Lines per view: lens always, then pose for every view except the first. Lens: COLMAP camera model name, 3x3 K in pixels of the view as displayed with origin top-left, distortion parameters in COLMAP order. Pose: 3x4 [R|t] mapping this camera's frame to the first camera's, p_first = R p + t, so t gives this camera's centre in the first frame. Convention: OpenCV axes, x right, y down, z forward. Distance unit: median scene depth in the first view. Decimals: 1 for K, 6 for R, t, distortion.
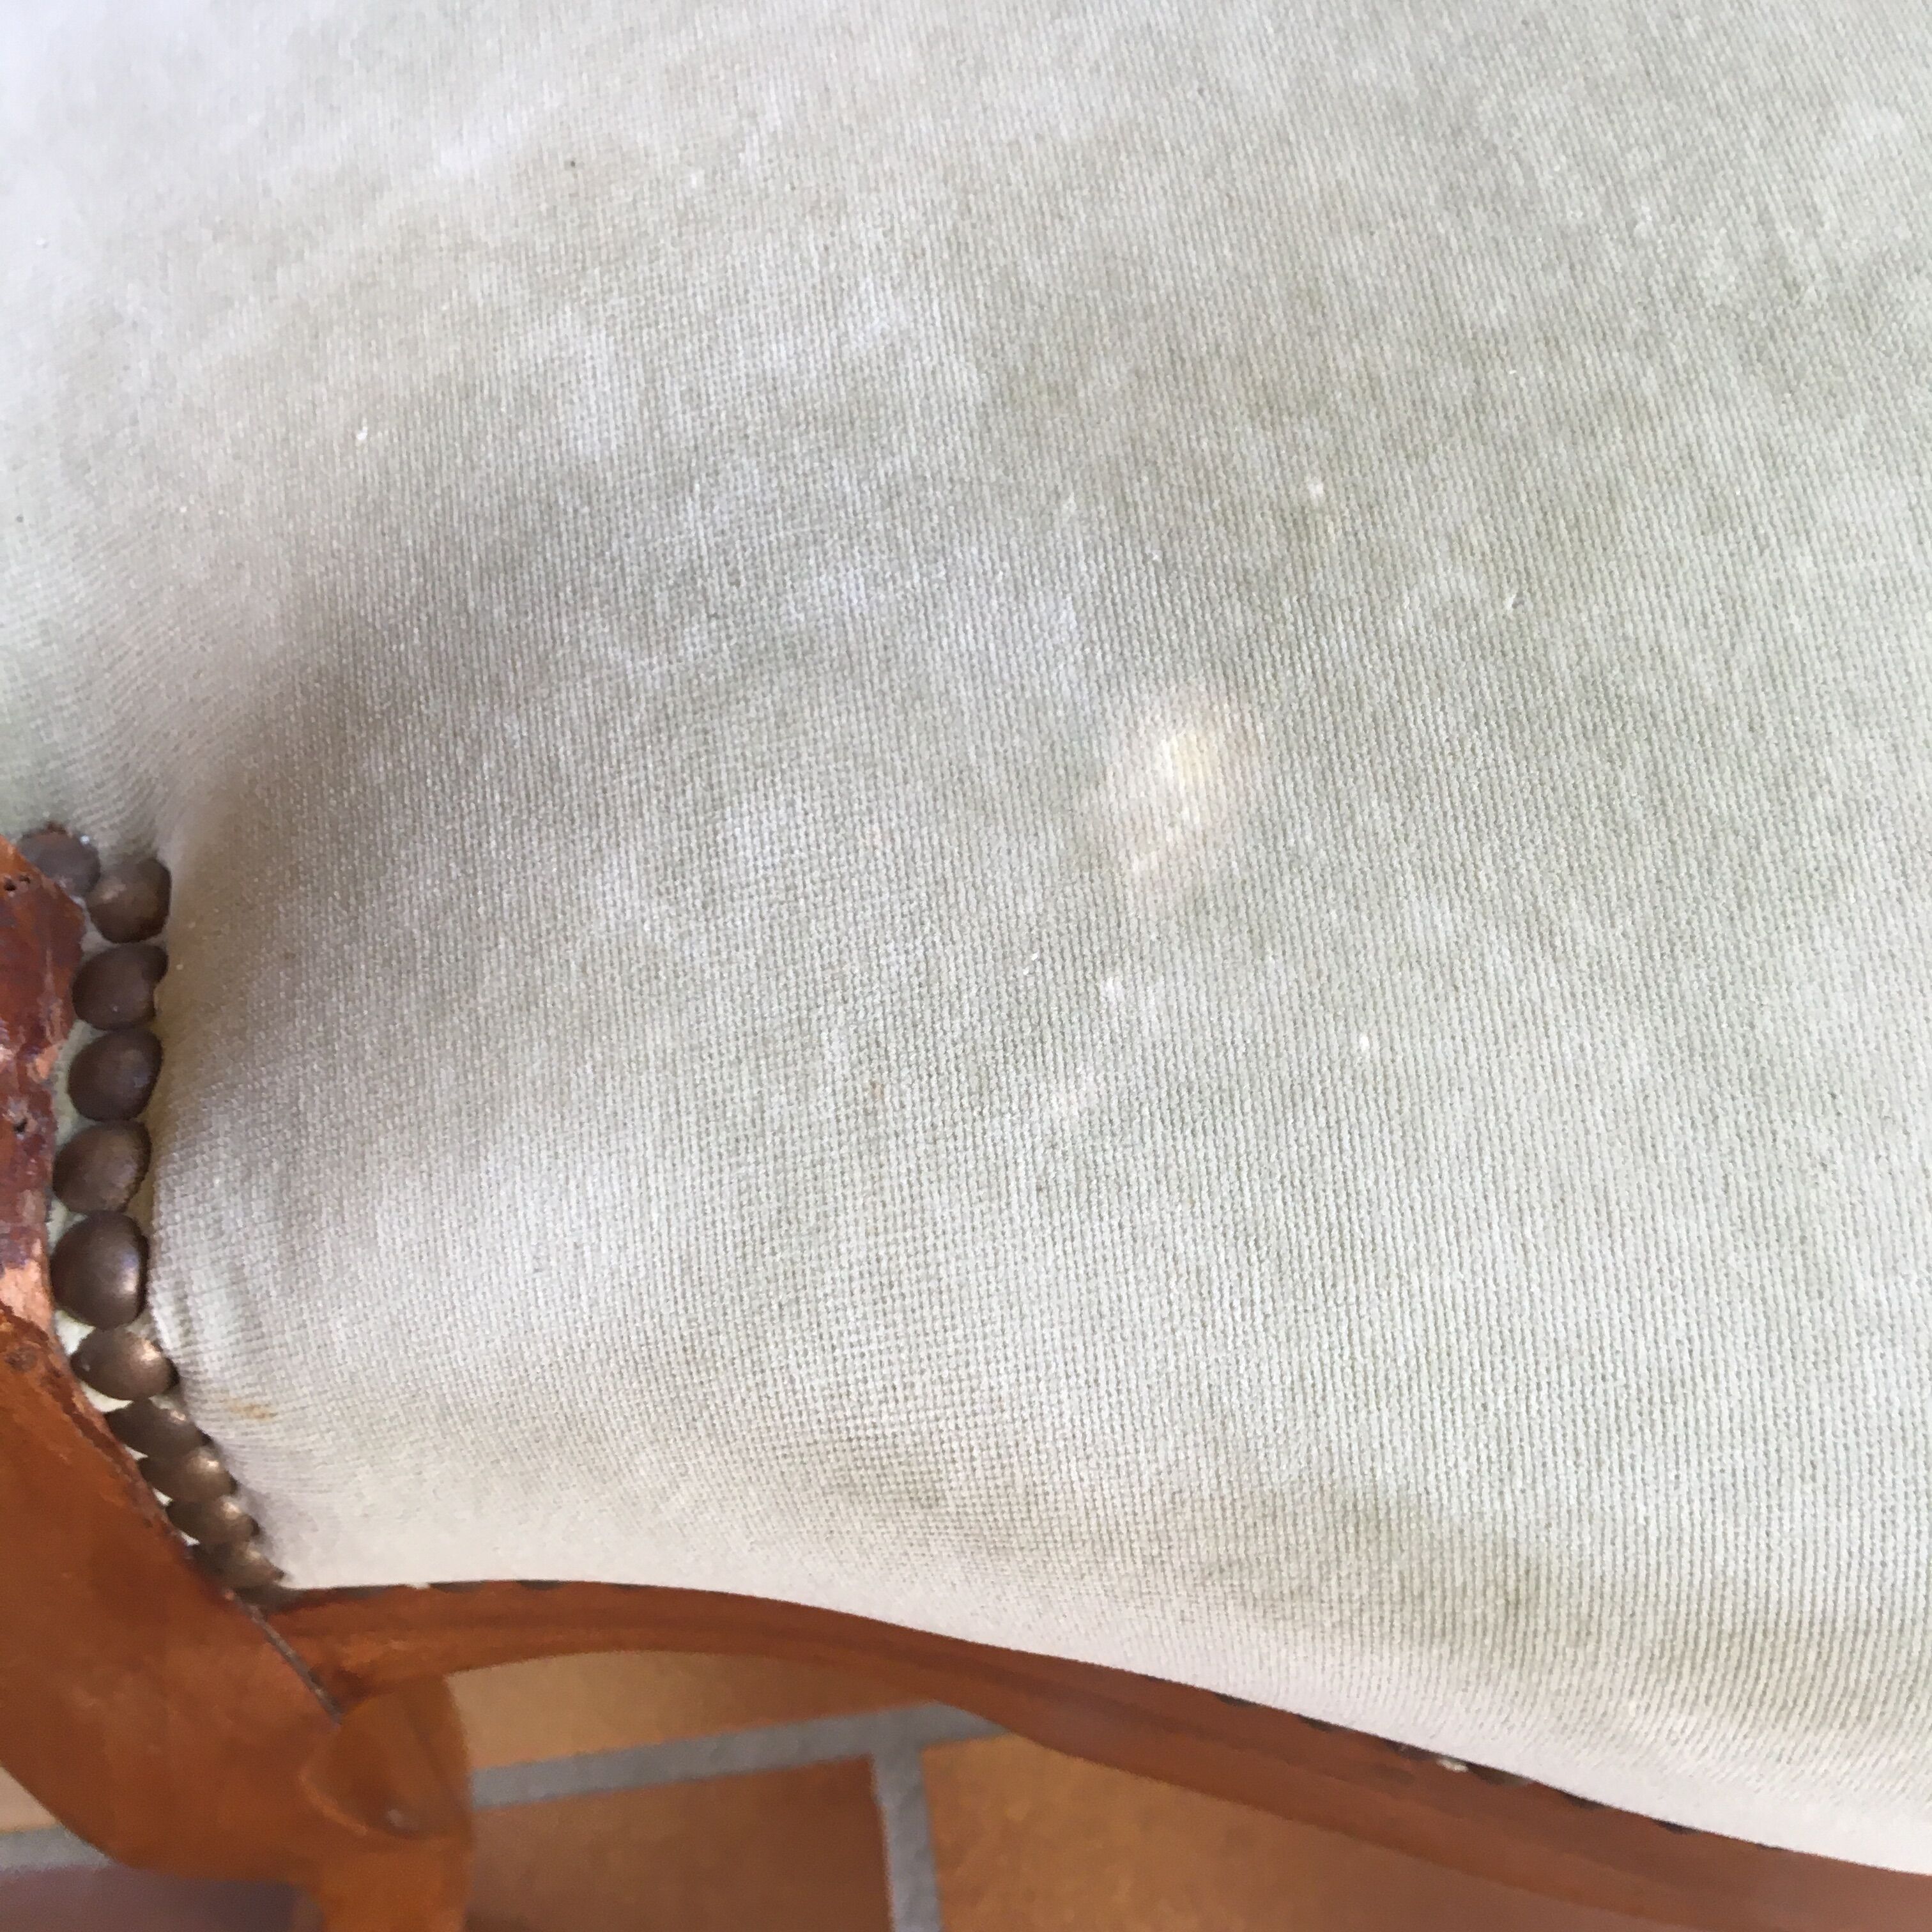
lens RADIAL K [[2174.6, 0, 952.6], [0, 2174.6, 968.1], [0, 0, 1]] dist [0.110581, -0.243418]
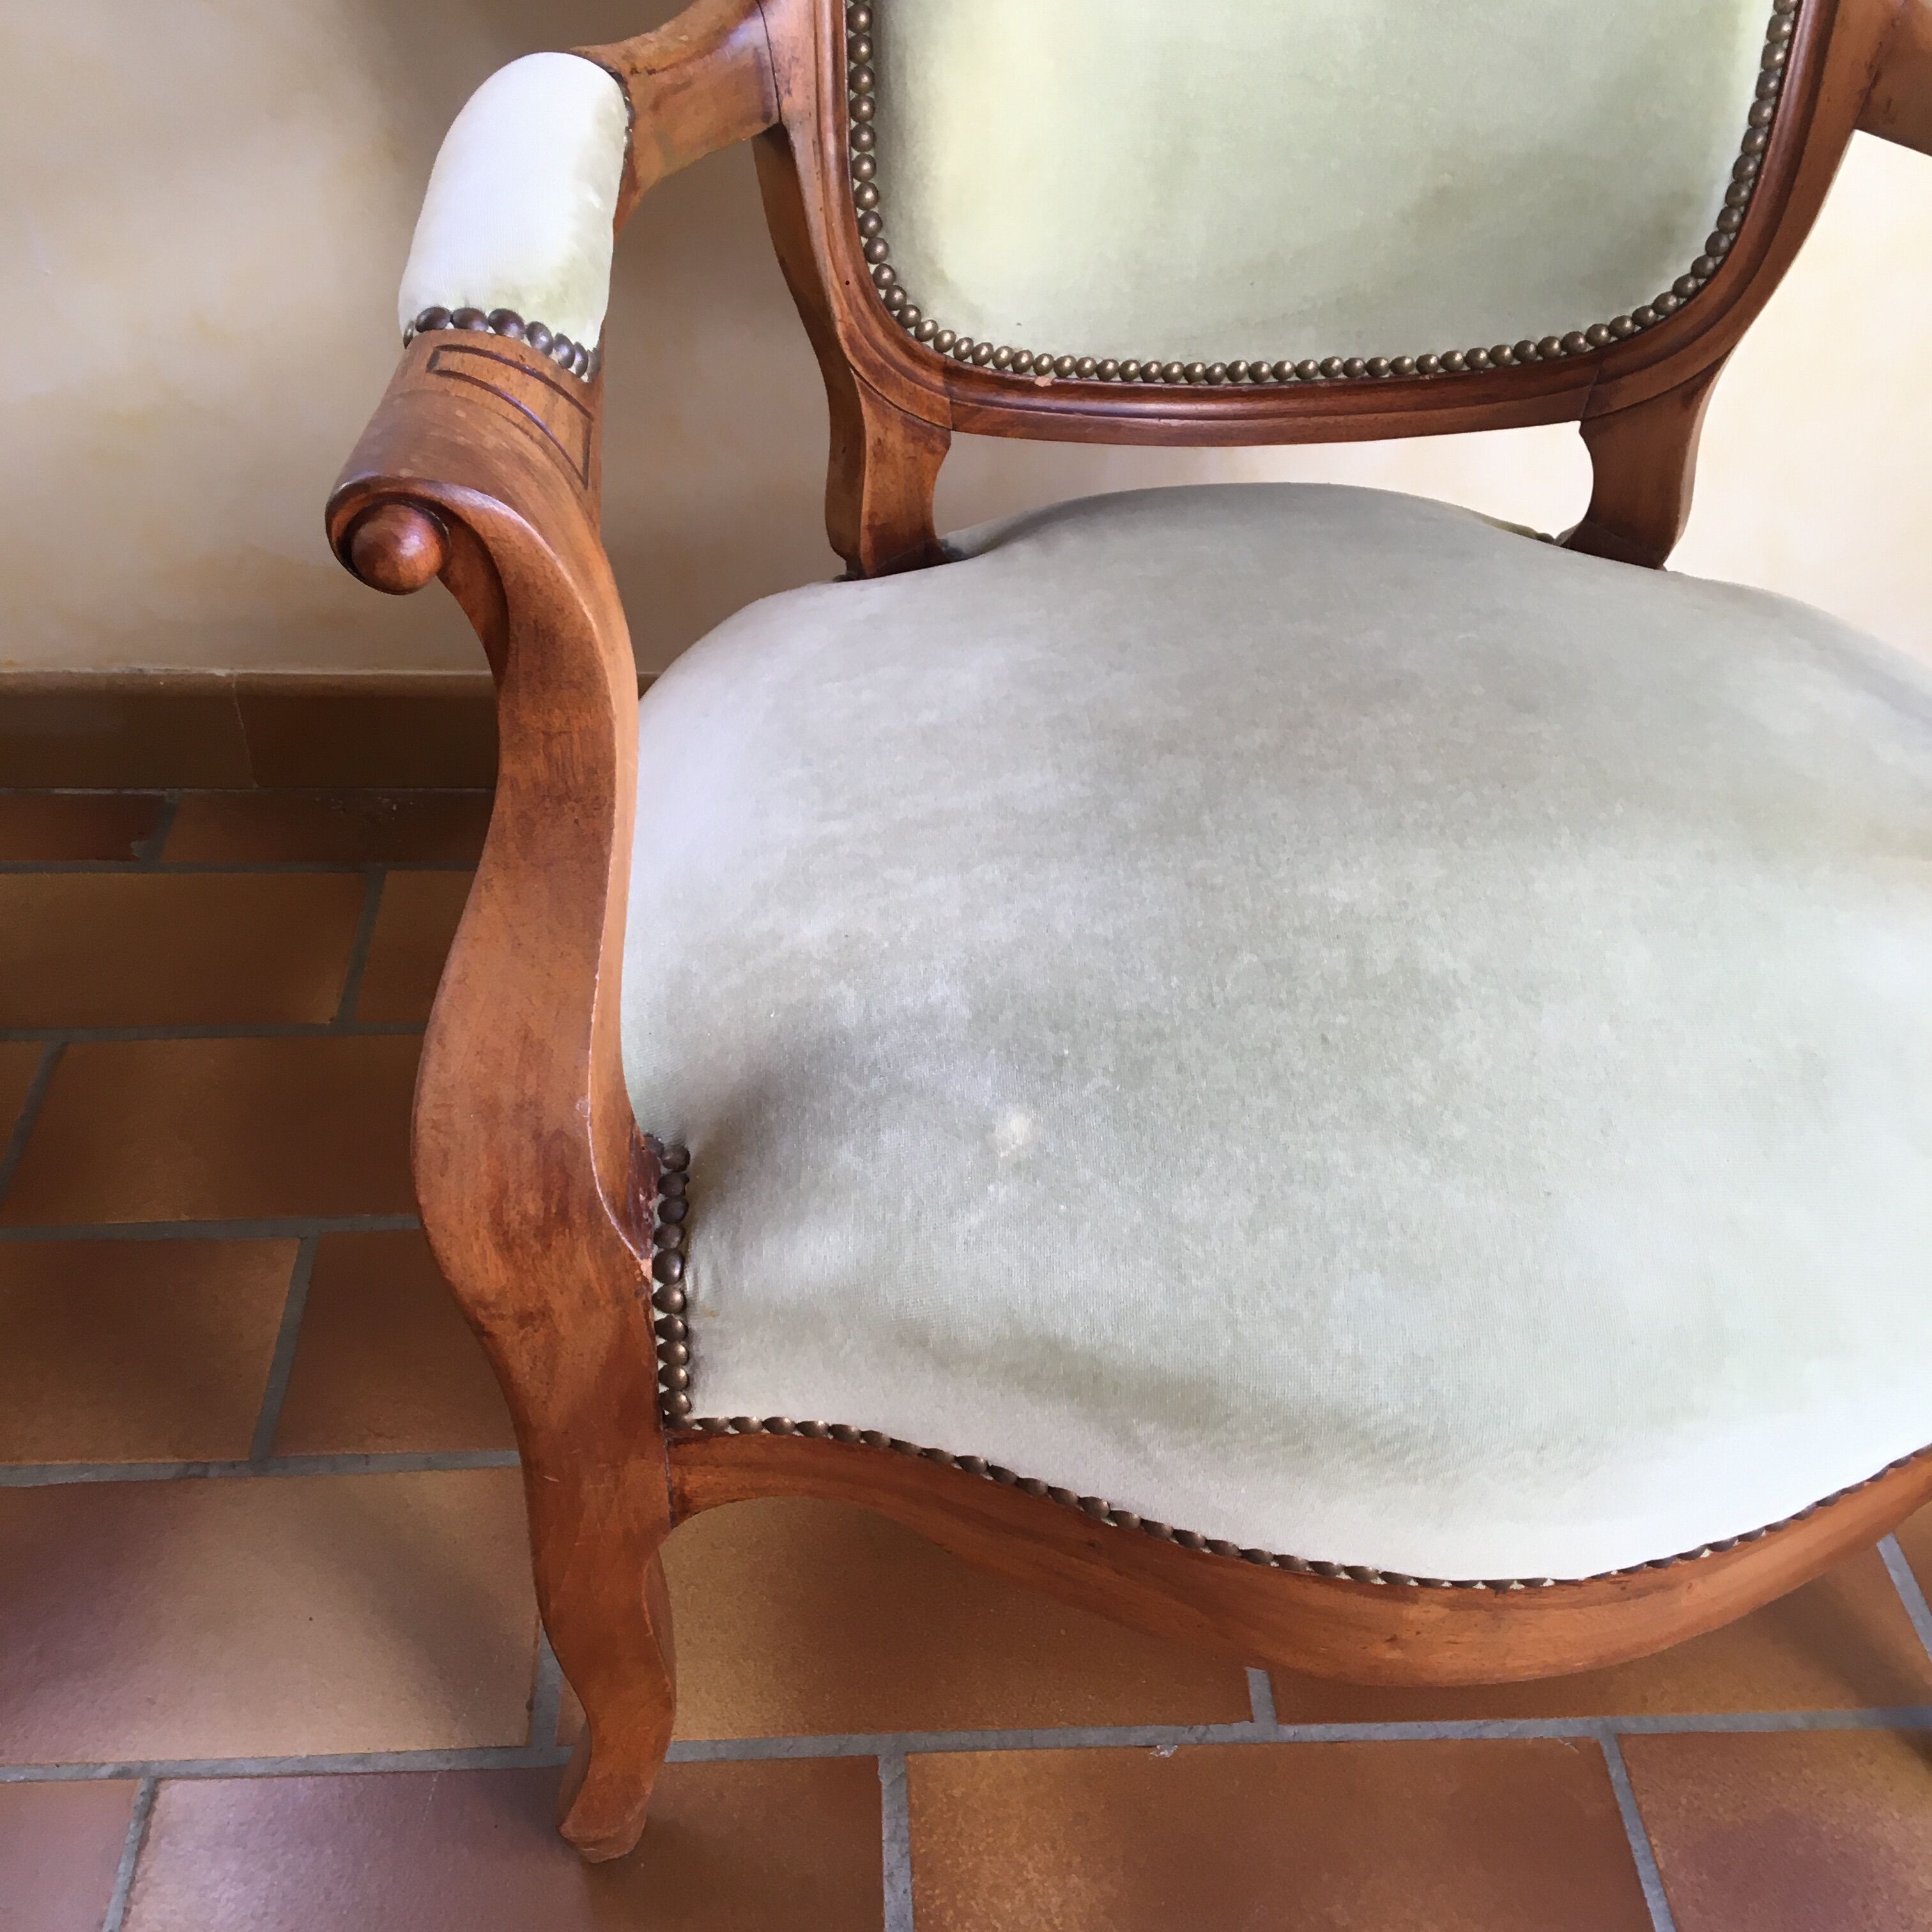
lens RADIAL K [[2174.6, 0, 952.6], [0, 2174.6, 968.1], [0, 0, 1]] dist [0.110581, -0.243418]
pose [[0.996549, 0.074003, -0.037595, 0.104363], [-0.081418, 0.959626, -0.269239, 0.540284], [0.016153, 0.271371, 0.962339, -2.129195]]
